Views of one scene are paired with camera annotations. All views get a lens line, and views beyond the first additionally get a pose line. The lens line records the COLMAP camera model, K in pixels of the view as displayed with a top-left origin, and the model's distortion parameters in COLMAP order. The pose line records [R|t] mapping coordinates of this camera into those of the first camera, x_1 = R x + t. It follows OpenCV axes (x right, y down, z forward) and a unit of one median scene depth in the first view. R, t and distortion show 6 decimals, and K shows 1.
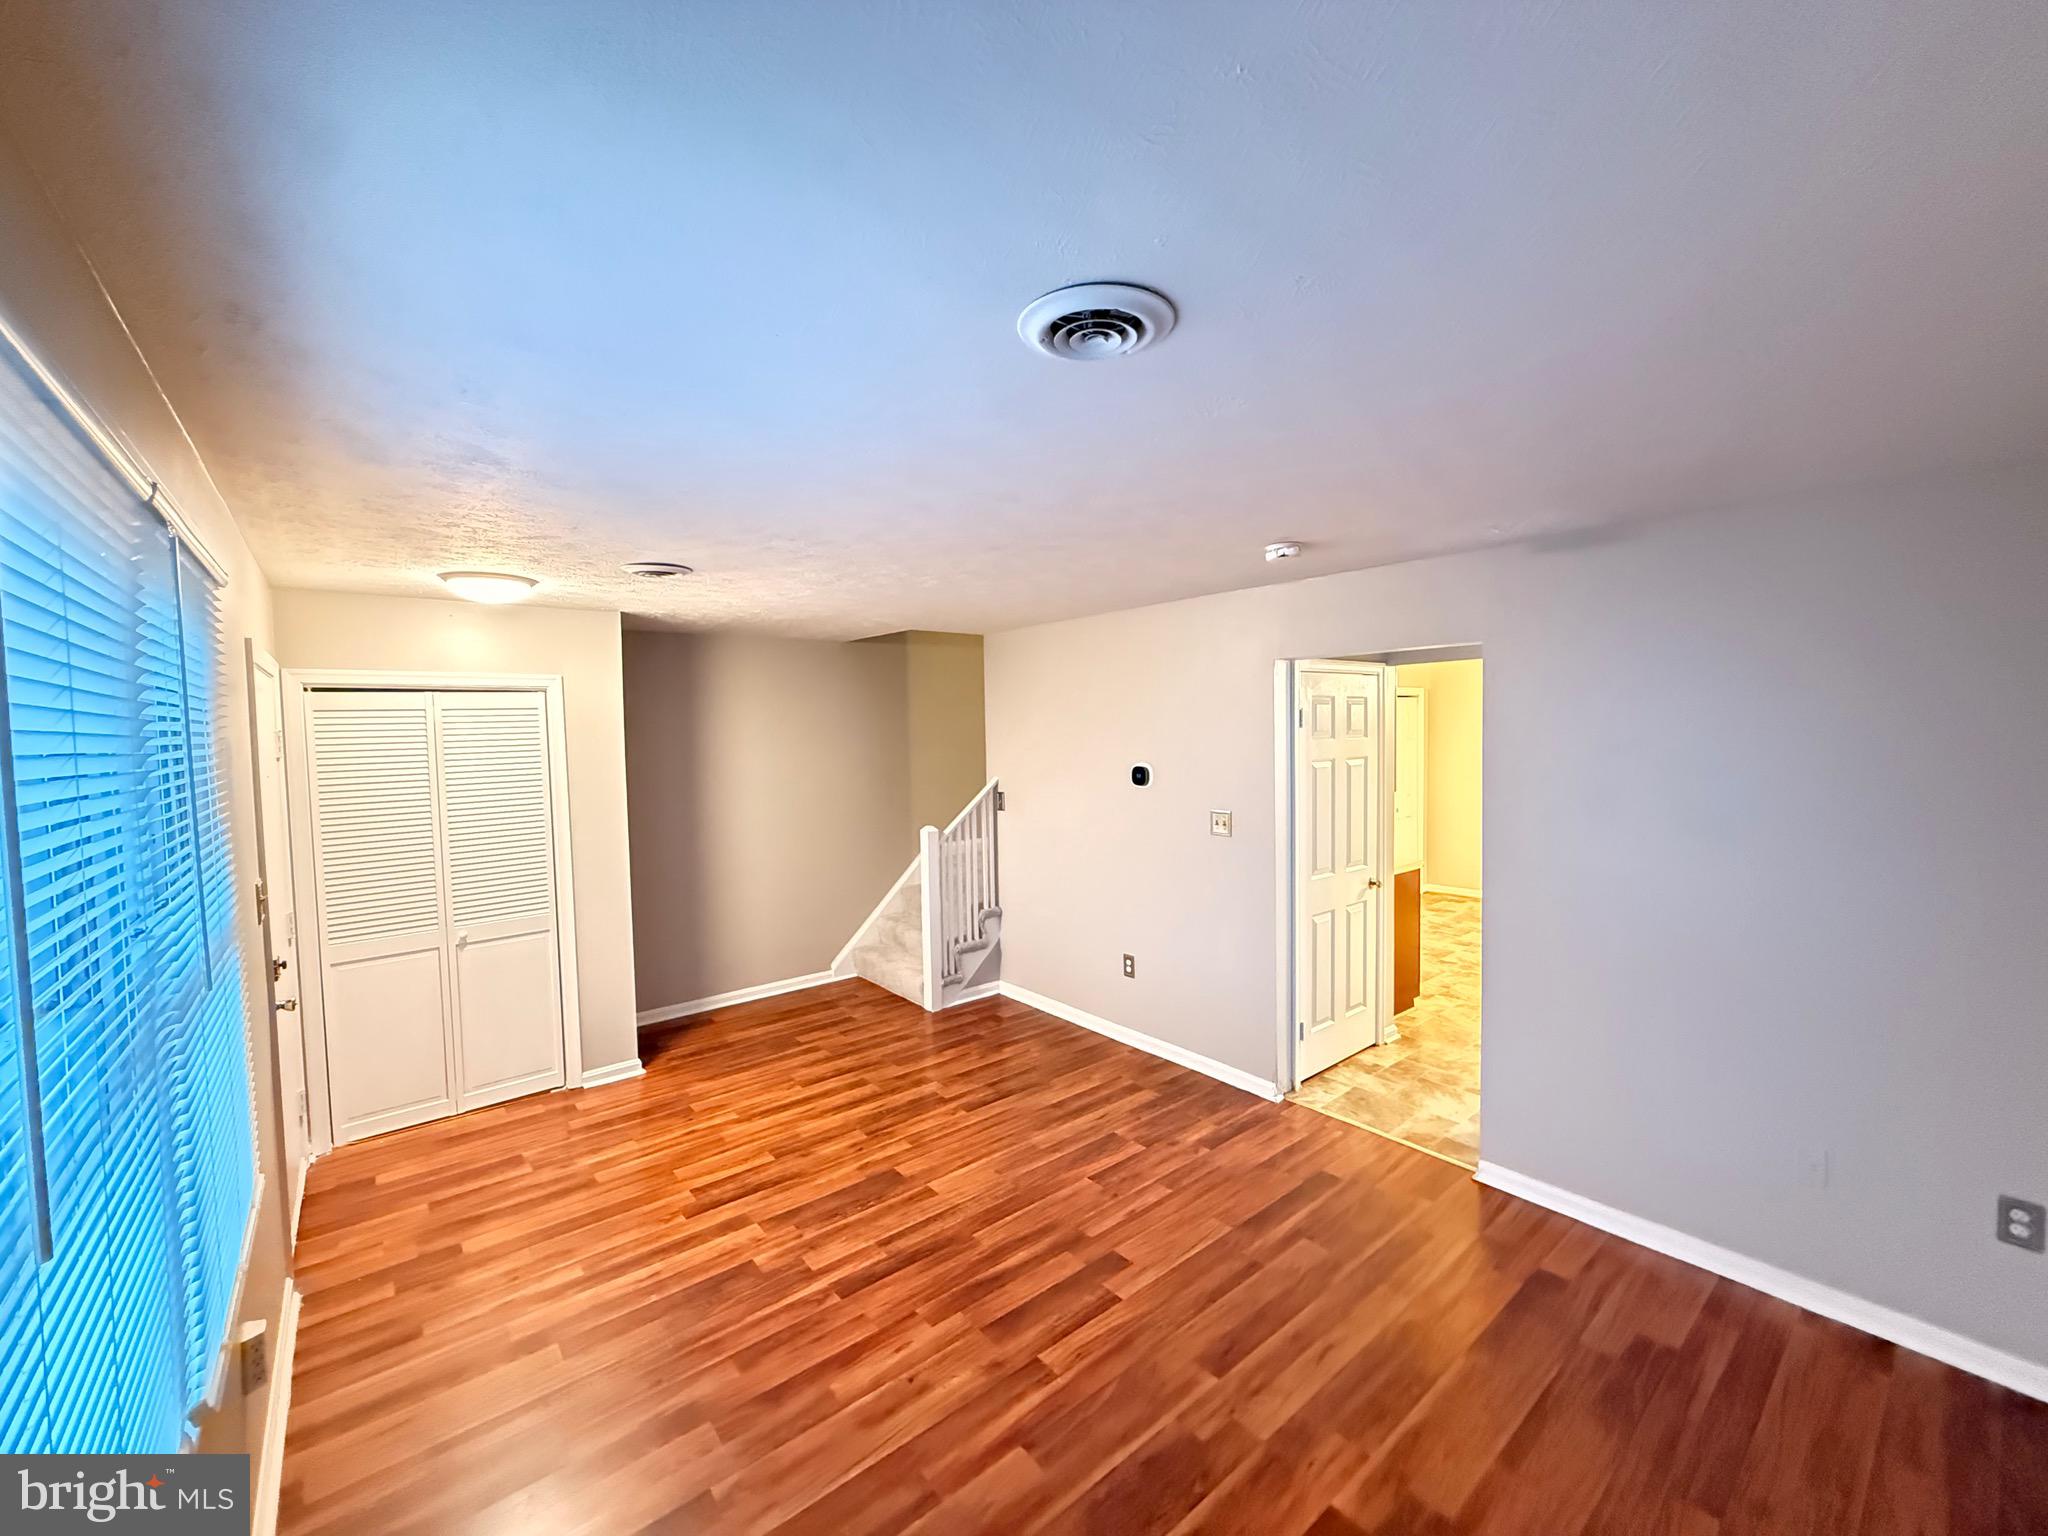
lens RADIAL K [[813.9, 0, 1010.1], [0, 813.9, 777.9], [0, 0, 1]] dist [0.000662, 0.000228]
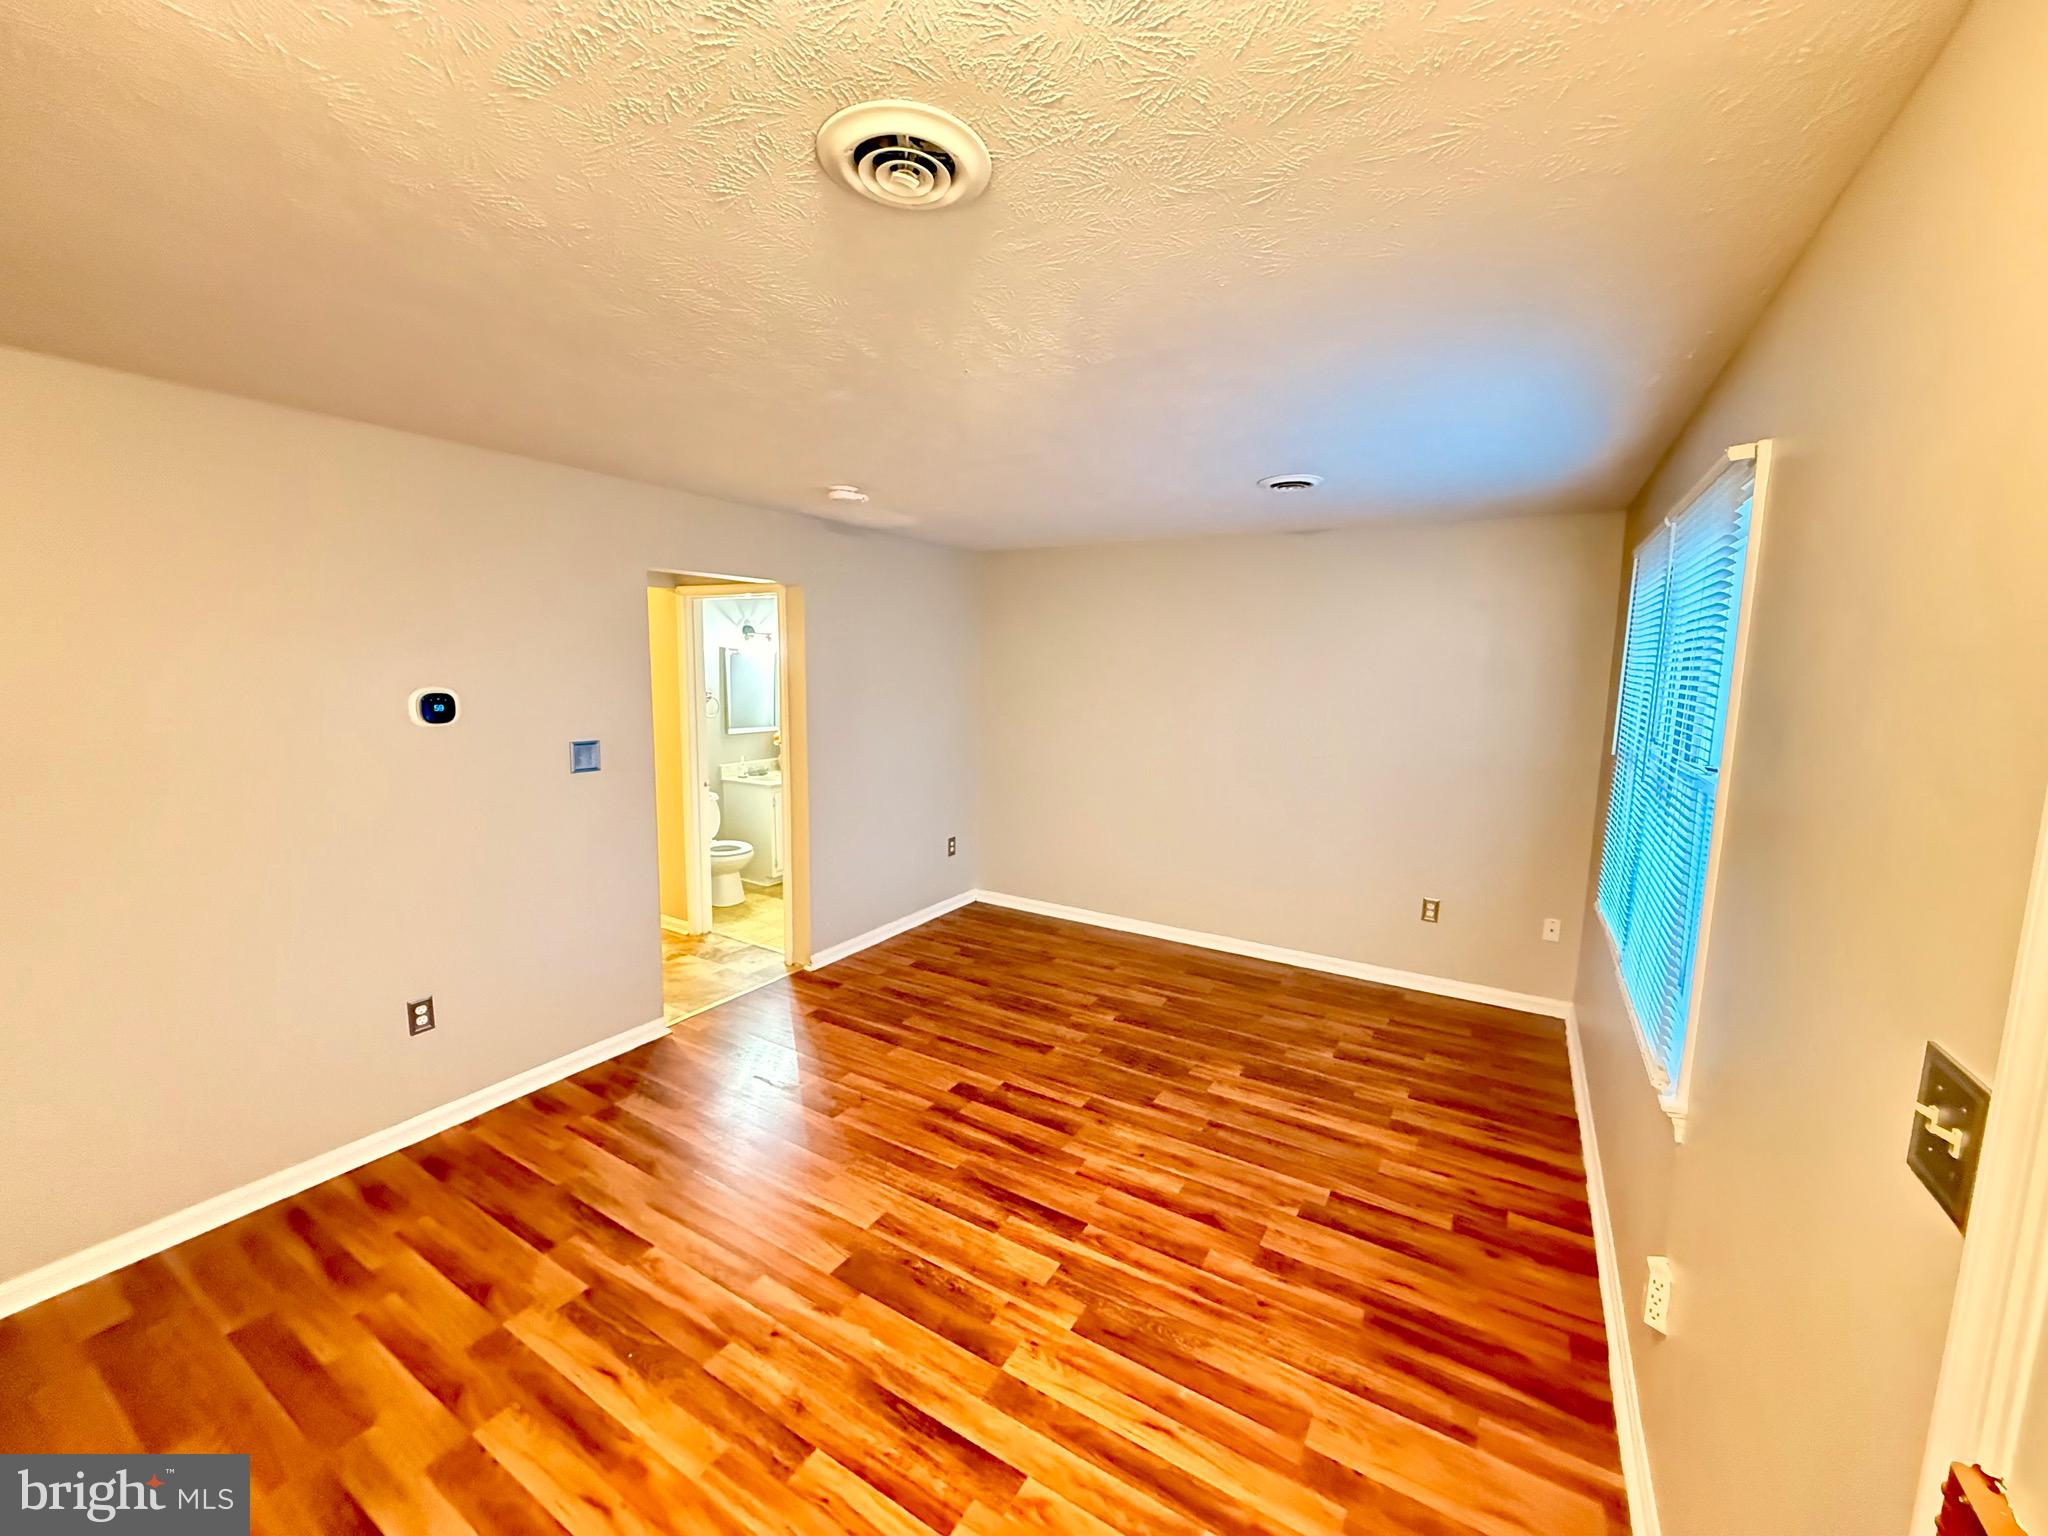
lens RADIAL K [[813.9, 0, 1028.5], [0, 813.9, 771.9], [0, 0, 1]] dist [0.000662, 0.000228]
pose [[-0.346970, -0.114790, 0.930825, -0.997946], [0.048202, 0.988987, 0.139930, -0.033399], [-0.936637, 0.093419, -0.337616, 1.307369]]
